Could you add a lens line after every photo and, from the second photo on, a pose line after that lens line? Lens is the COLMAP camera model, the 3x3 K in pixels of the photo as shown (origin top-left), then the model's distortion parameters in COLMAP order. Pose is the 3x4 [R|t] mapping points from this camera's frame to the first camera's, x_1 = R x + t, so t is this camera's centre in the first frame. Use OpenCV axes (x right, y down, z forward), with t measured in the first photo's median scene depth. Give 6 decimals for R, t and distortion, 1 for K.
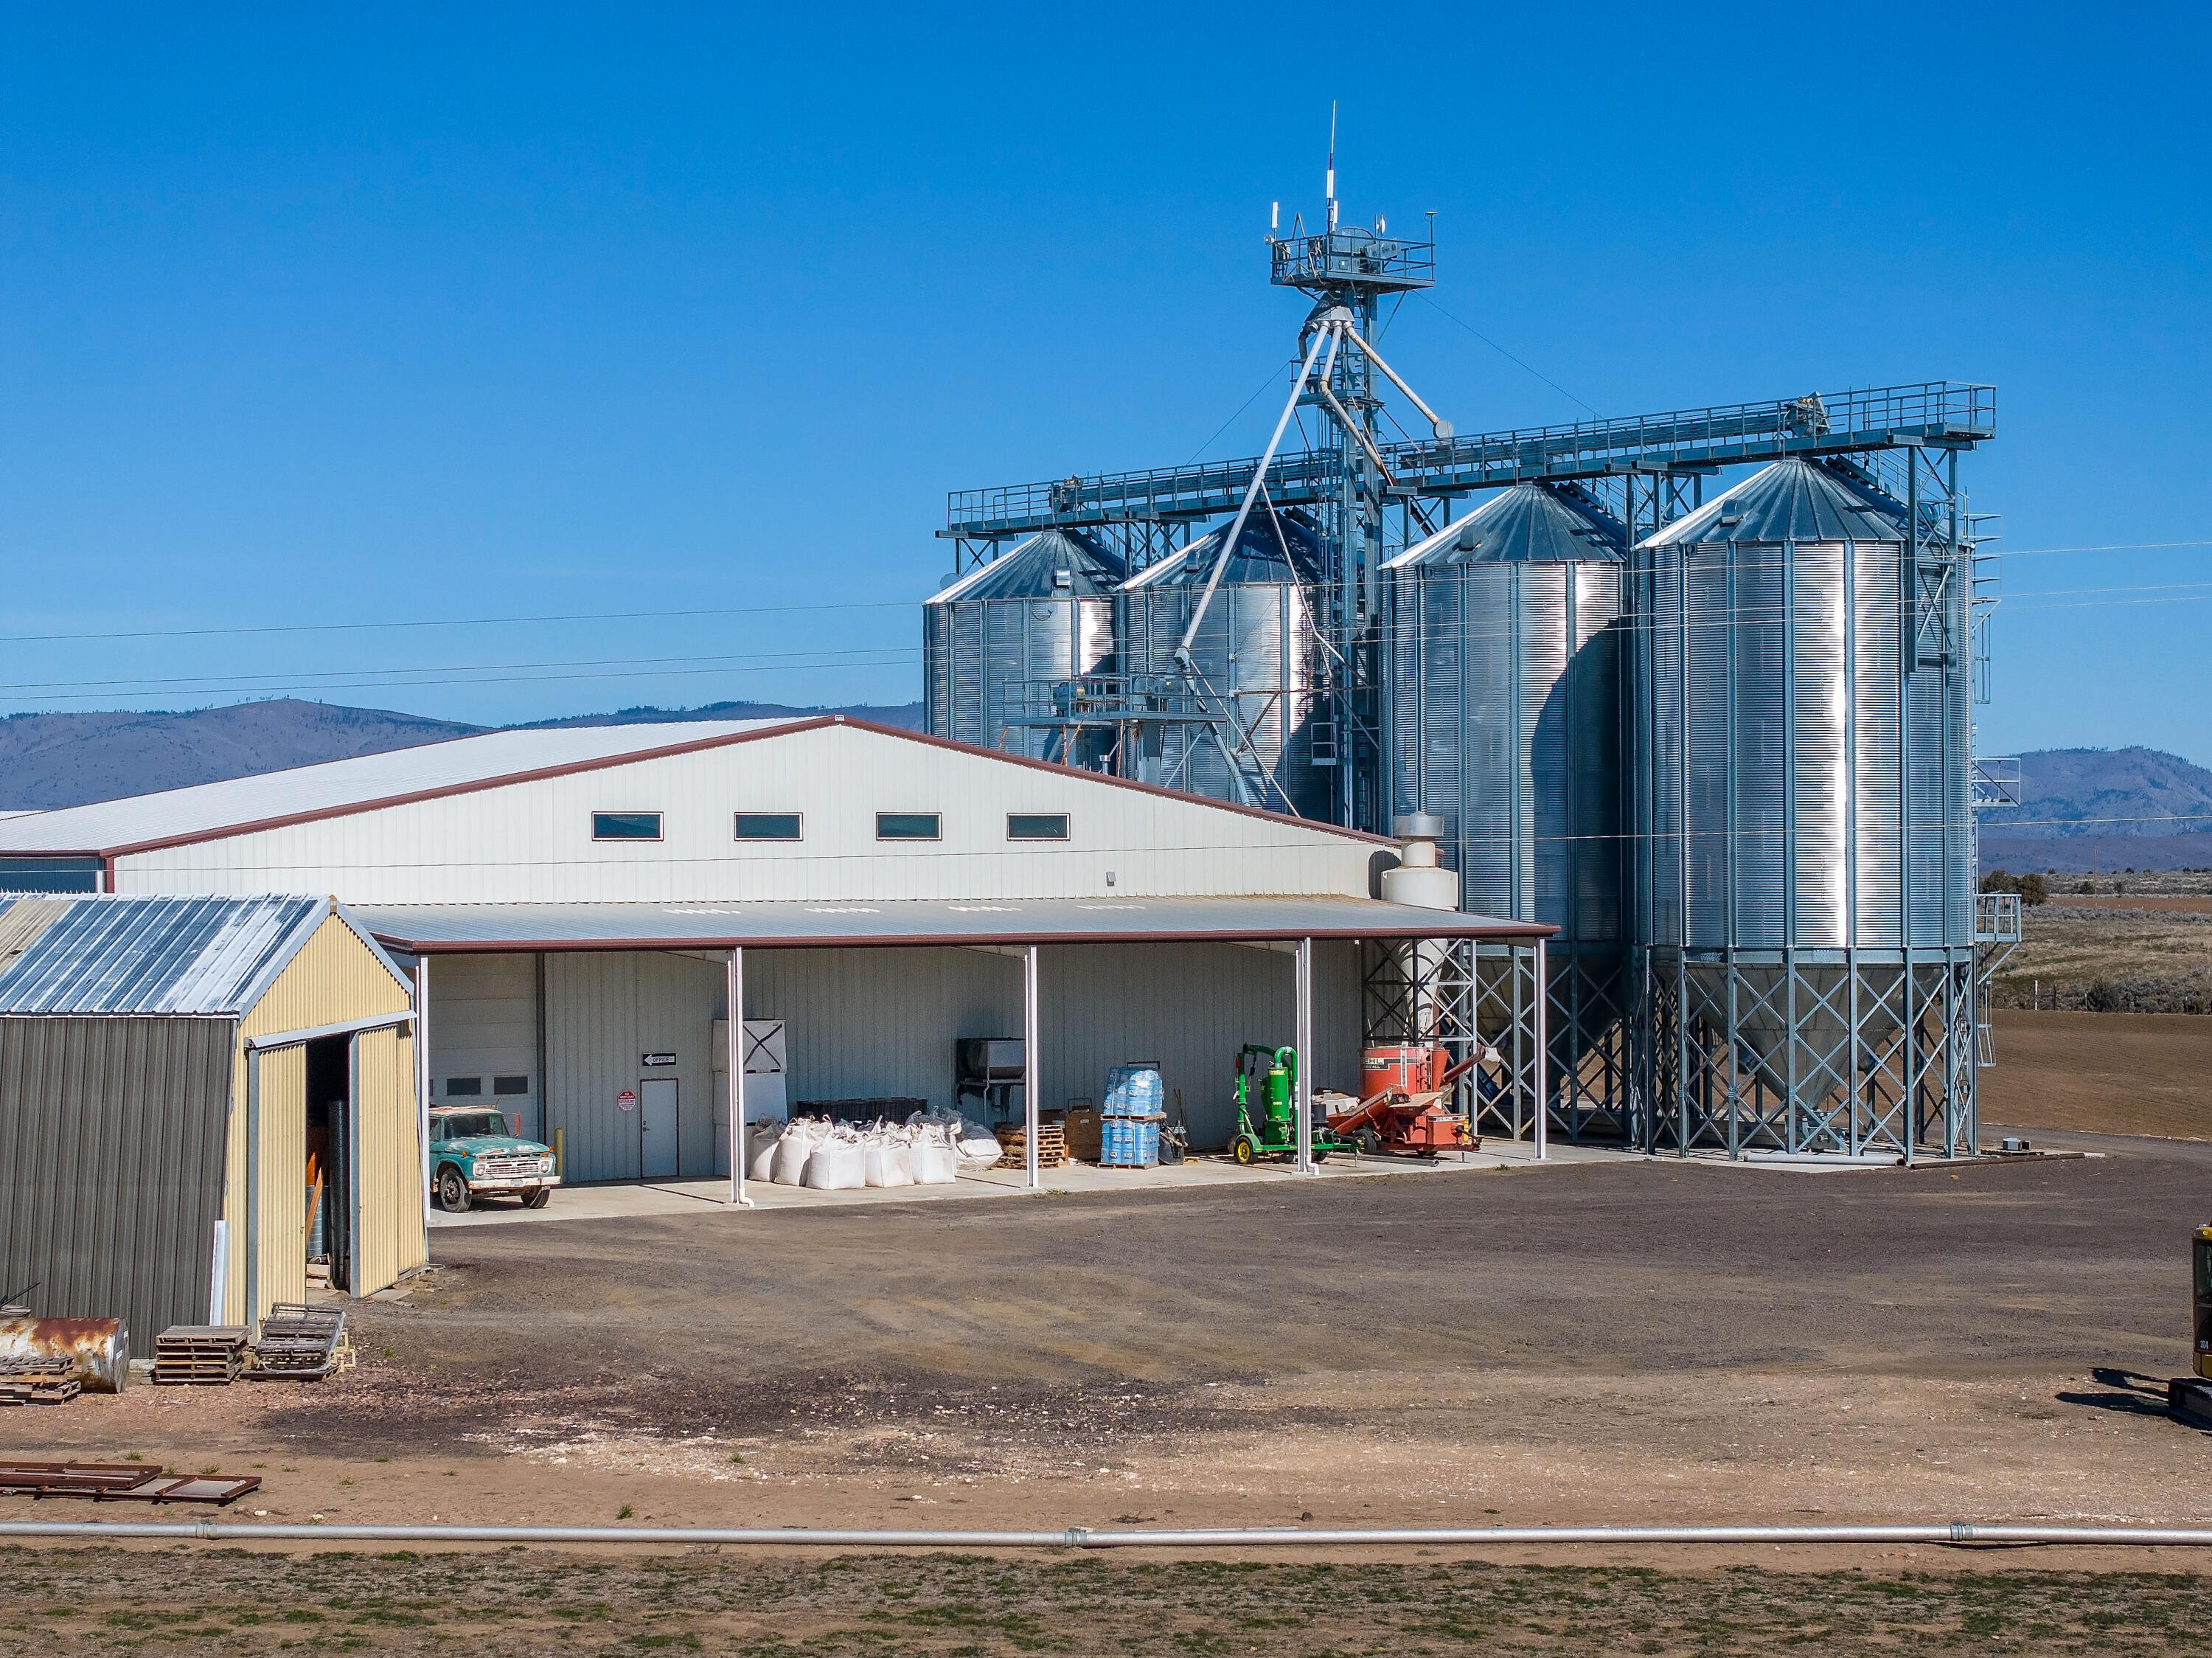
lens RADIAL K [[4612.5, 0, 1115.4], [0, 4612.5, 874.3], [0, 0, 1]] dist [-0.165178, 1.183099]
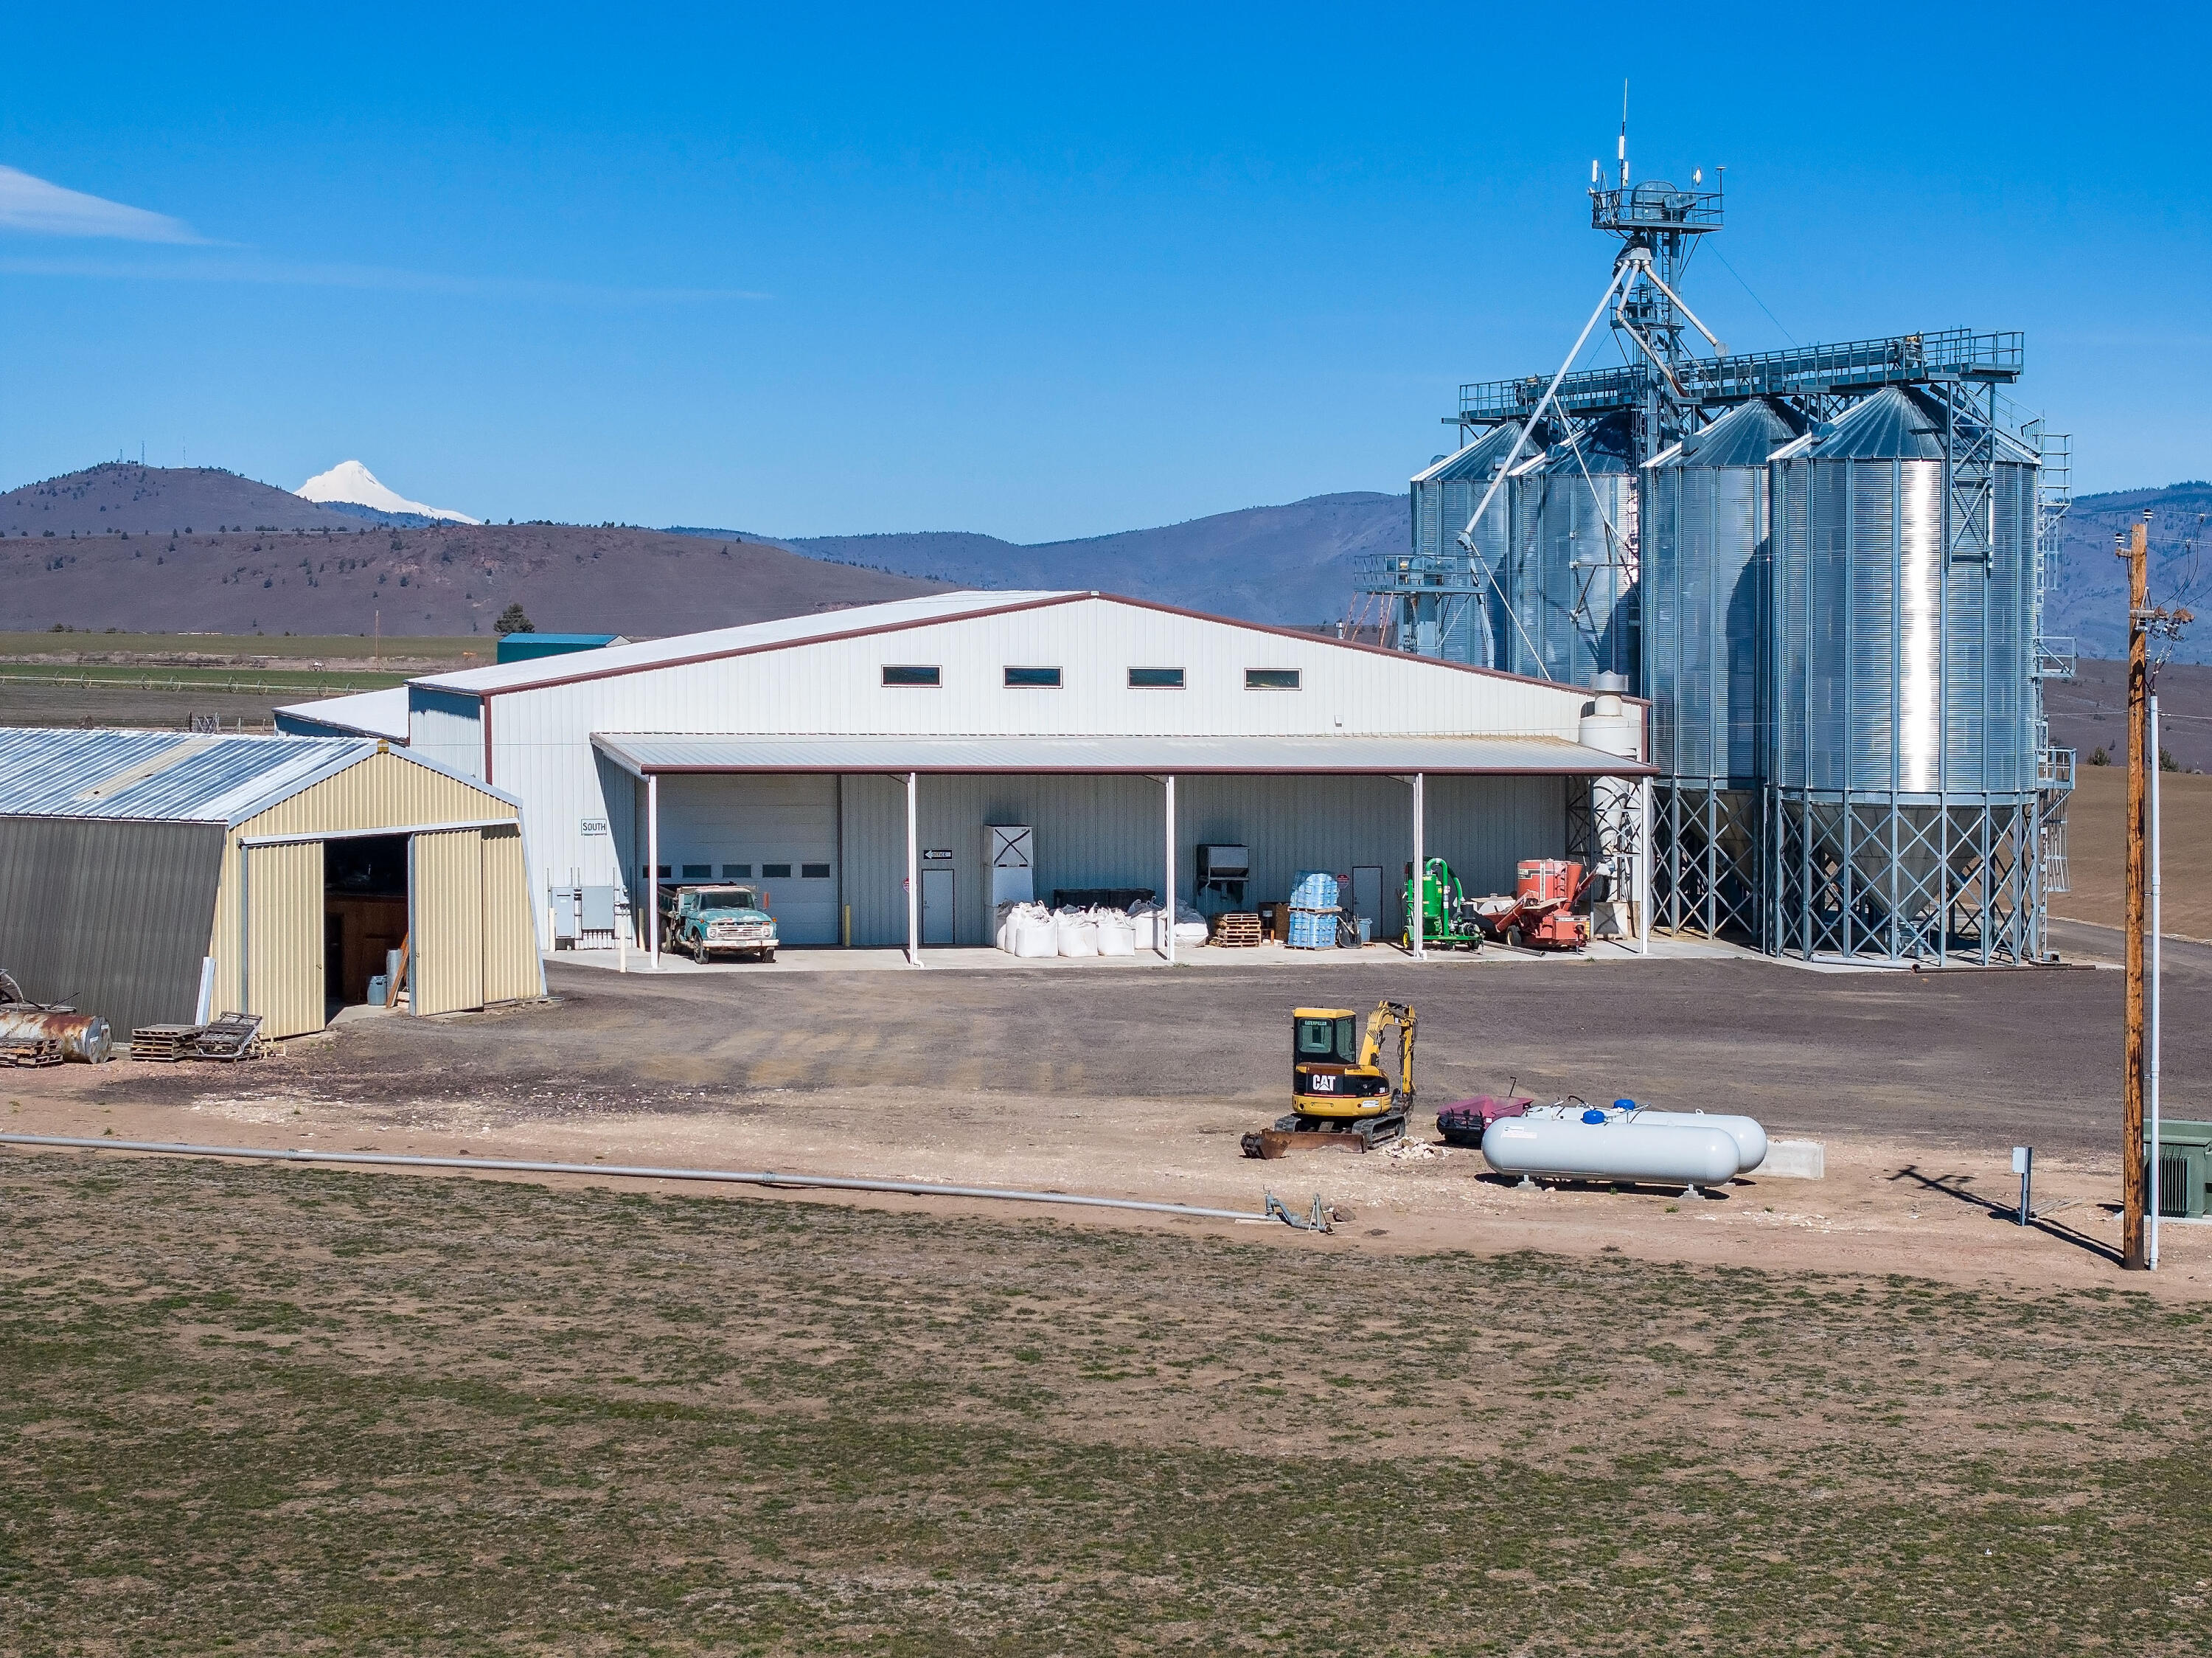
lens RADIAL K [[4491.7, 0, 1274.3], [0, 4491.7, 892.1], [0, 0, 1]] dist [-0.105615, 0.058410]
pose [[0.964011, 0.031184, -0.264026, 0.318040], [-0.017353, 0.998360, 0.054556, -0.019564], [0.265294, -0.048011, 0.962971, -0.196657]]
